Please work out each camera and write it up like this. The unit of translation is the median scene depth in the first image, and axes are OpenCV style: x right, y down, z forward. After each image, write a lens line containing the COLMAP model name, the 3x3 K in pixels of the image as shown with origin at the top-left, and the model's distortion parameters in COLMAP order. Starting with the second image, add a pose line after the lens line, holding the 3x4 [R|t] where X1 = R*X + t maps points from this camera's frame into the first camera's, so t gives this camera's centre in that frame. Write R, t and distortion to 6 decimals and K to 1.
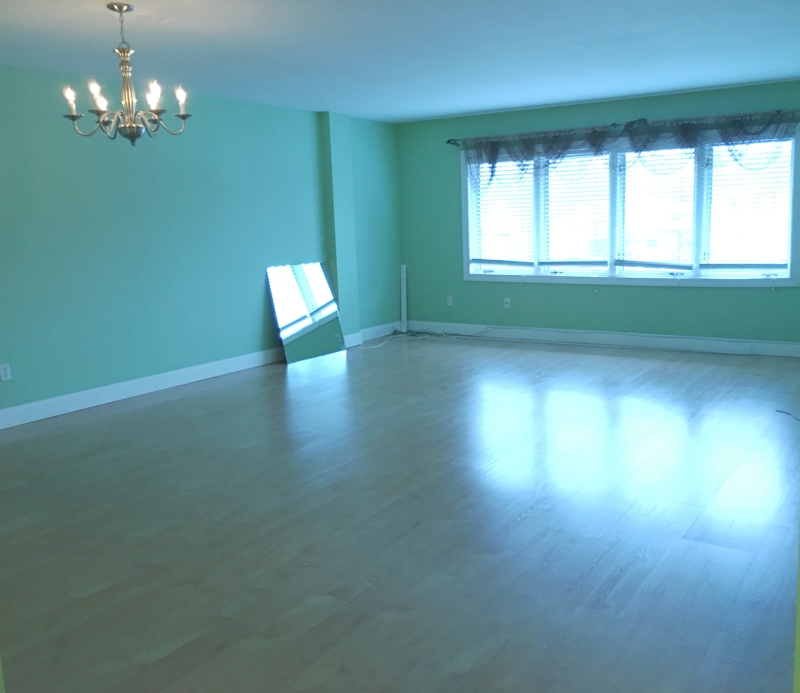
lens RADIAL K [[775.3, 0, 400.2], [0, 775.3, 345.3], [0, 0, 1]] dist [0.067722, 0.000000]
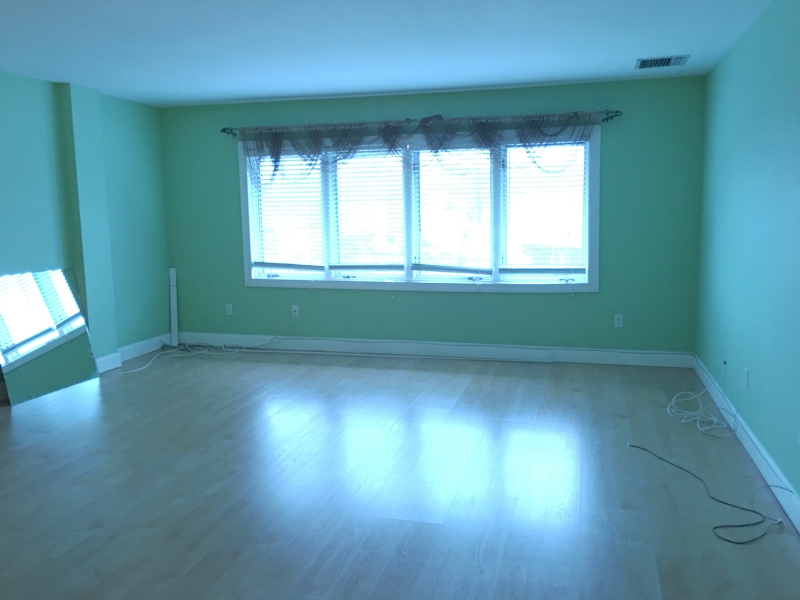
lens RADIAL K [[671.7, 0, 385.9], [0, 671.7, 280.7], [0, 0, 1]] dist [0.064161, -0.048057]
pose [[0.952324, -0.018252, 0.304543, 0.001194], [0.038601, 0.997395, -0.060930, -0.041286], [-0.302637, 0.069781, 0.950548, 0.245379]]
